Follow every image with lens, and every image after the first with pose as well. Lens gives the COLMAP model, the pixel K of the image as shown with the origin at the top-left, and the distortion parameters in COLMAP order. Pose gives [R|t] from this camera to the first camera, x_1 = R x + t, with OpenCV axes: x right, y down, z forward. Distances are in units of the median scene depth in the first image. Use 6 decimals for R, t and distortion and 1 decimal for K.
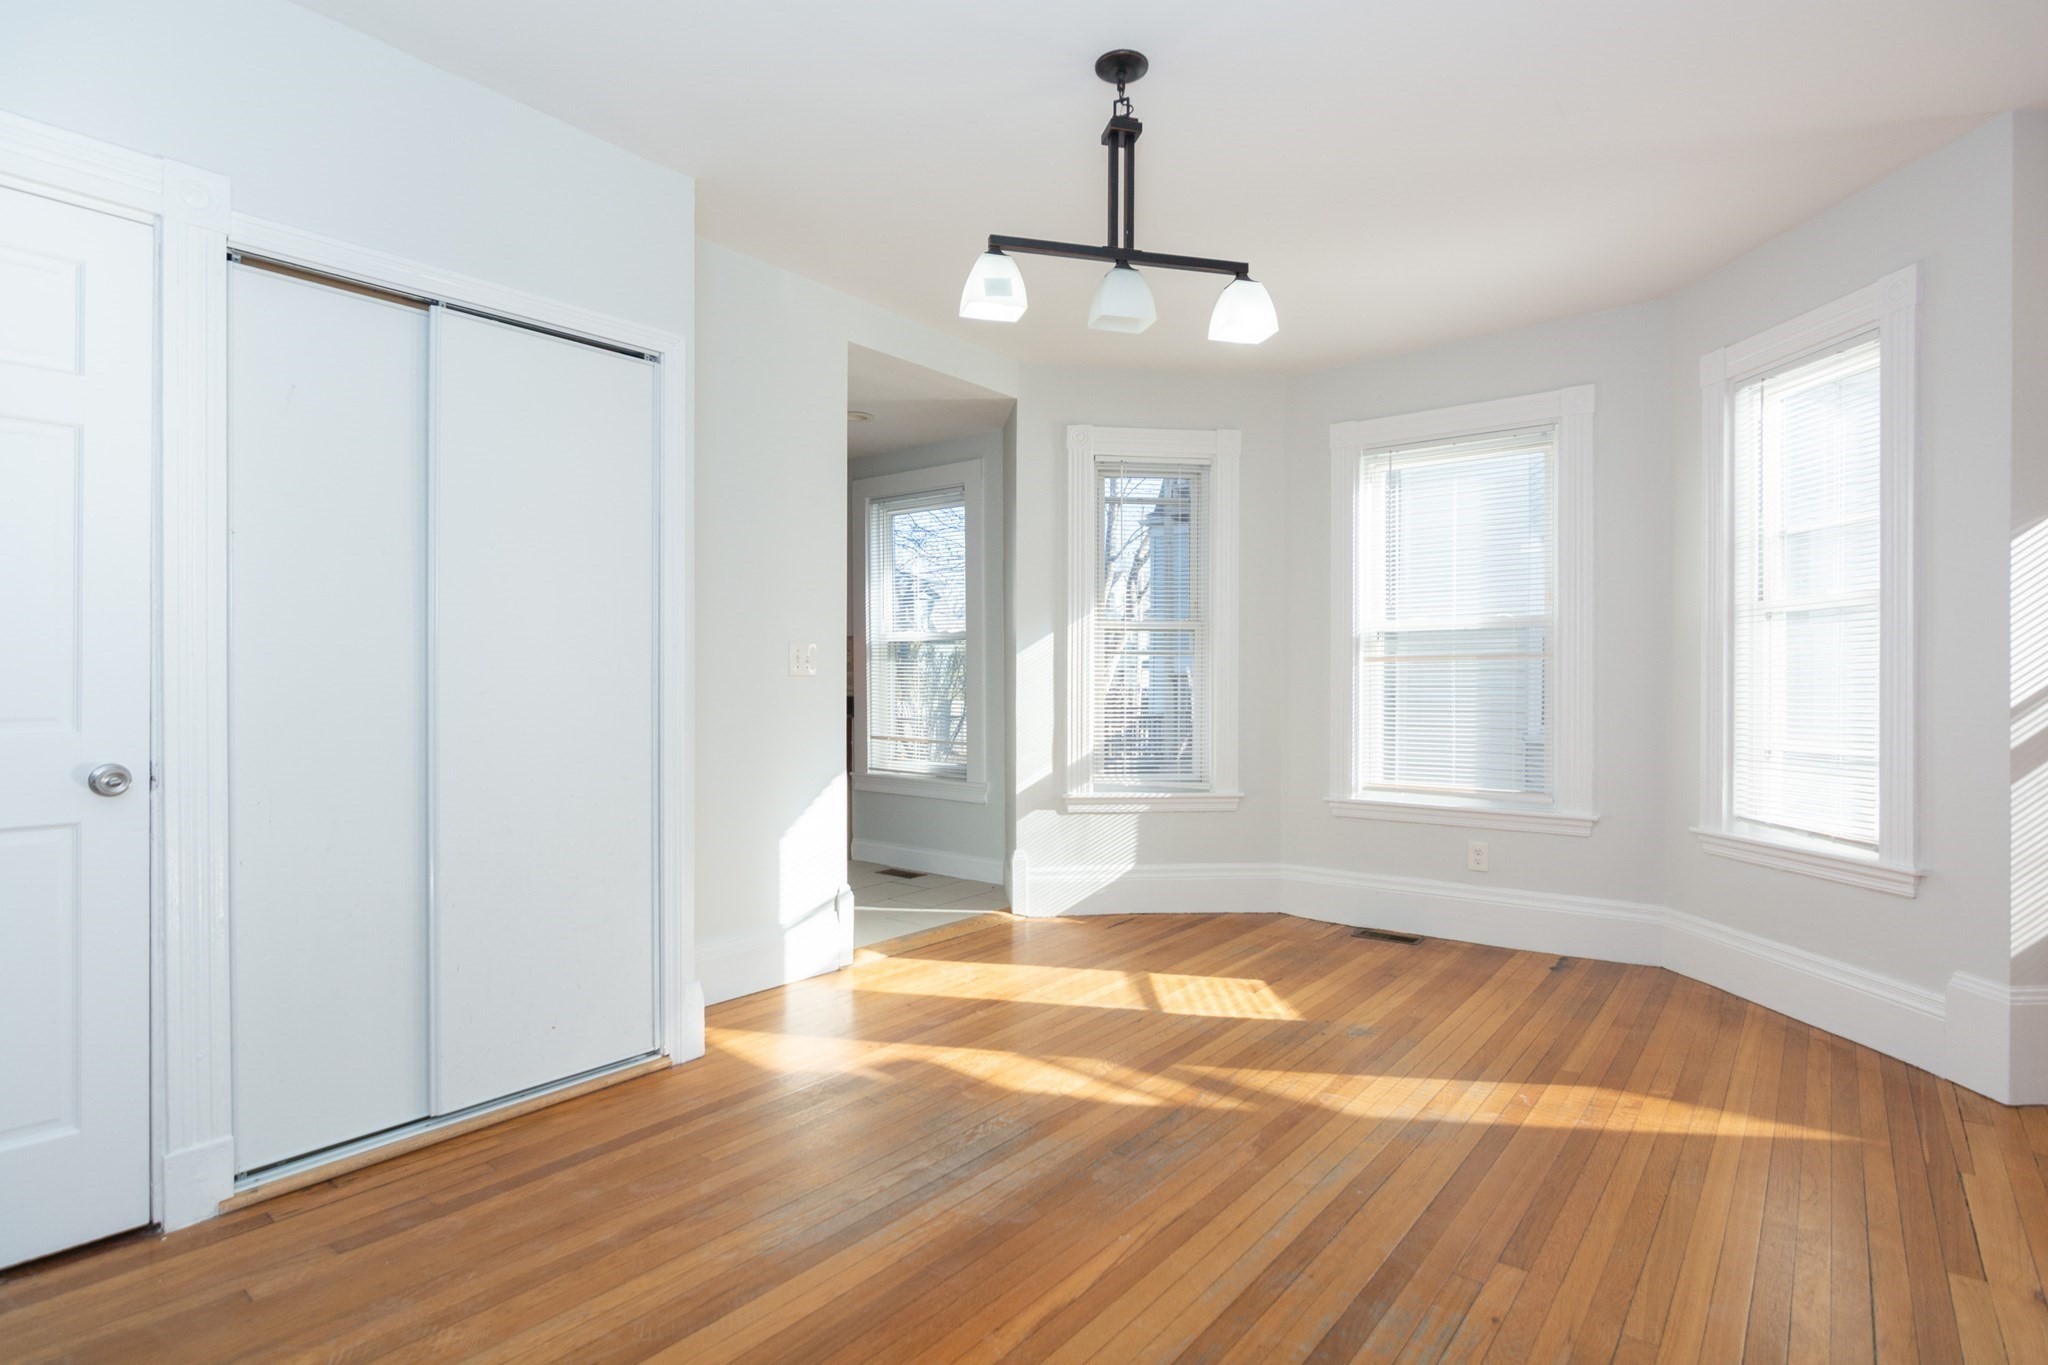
lens RADIAL K [[1013.7, 0, 1037.3], [0, 1013.7, 684.4], [0, 0, 1]] dist [0.013449, -0.001907]
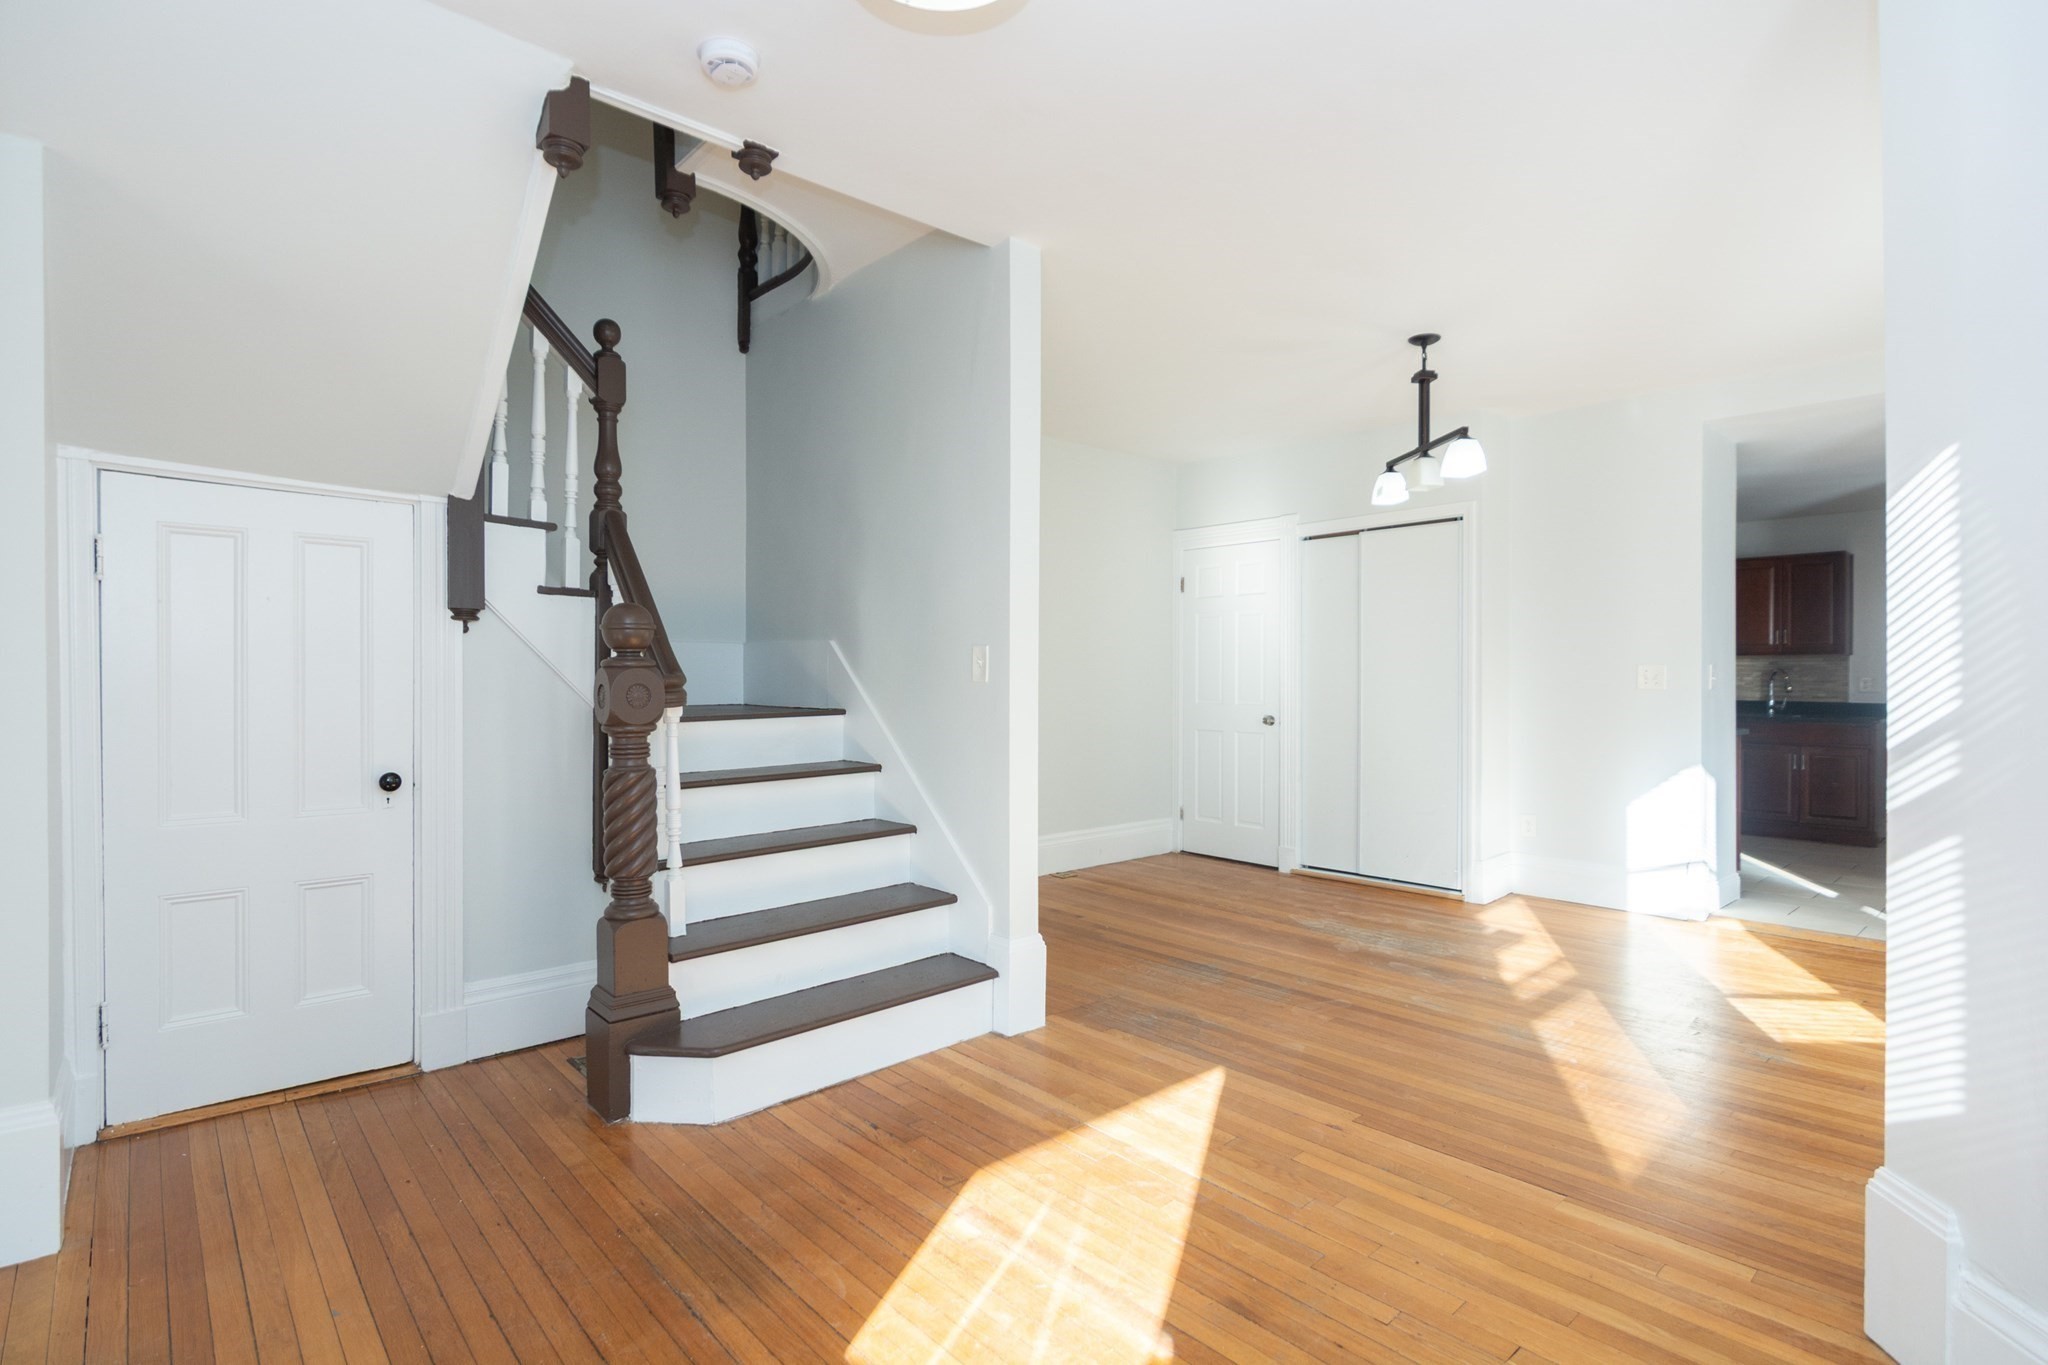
lens RADIAL K [[1013.7, 0, 1040.7], [0, 1013.7, 688.7], [0, 0, 1]] dist [0.013449, -0.001907]
pose [[-0.126481, 0.014590, -0.991862, 4.191584], [-0.004587, 0.999873, 0.015293, -0.086249], [0.991958, 0.006484, -0.126398, 1.268760]]
